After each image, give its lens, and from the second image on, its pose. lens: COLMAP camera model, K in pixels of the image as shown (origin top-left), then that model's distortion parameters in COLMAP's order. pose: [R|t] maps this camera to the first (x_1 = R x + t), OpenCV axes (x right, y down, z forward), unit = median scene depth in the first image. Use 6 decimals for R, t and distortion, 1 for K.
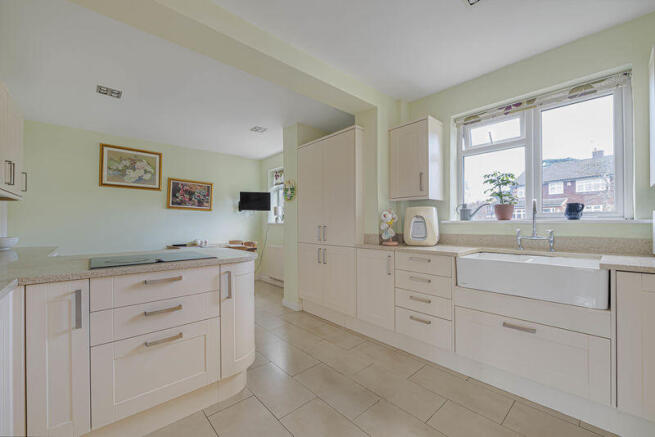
lens RADIAL K [[261.3, 0, 334.2], [0, 261.3, 219.6], [0, 0, 1]] dist [-0.006304, -0.000654]
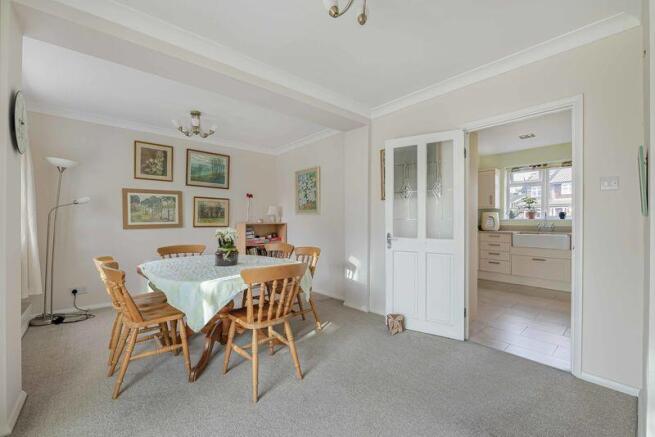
lens RADIAL K [[271.2, 0, 331.5], [0, 271.2, 215.4], [0, 0, 1]] dist [-0.009267, -0.001640]
pose [[0.999712, 0.011092, -0.021295, -0.814868], [-0.010966, 0.999922, 0.006020, -0.018474], [0.021360, -0.005785, 0.999755, -1.080627]]
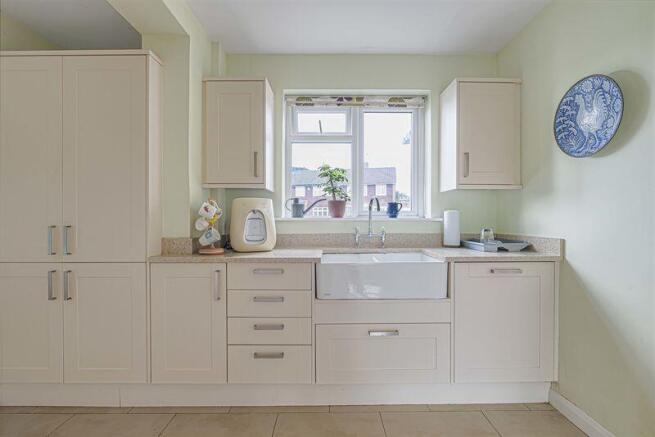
lens RADIAL K [[282.4, 0, 324.8], [0, 282.4, 220.8], [0, 0, 1]] dist [-0.010747, -0.001170]
pose [[0.678374, 0.001748, 0.734715, -0.106735], [-0.011654, 0.999897, 0.008381, 0.005161], [-0.734624, -0.014248, 0.678324, 0.289229]]
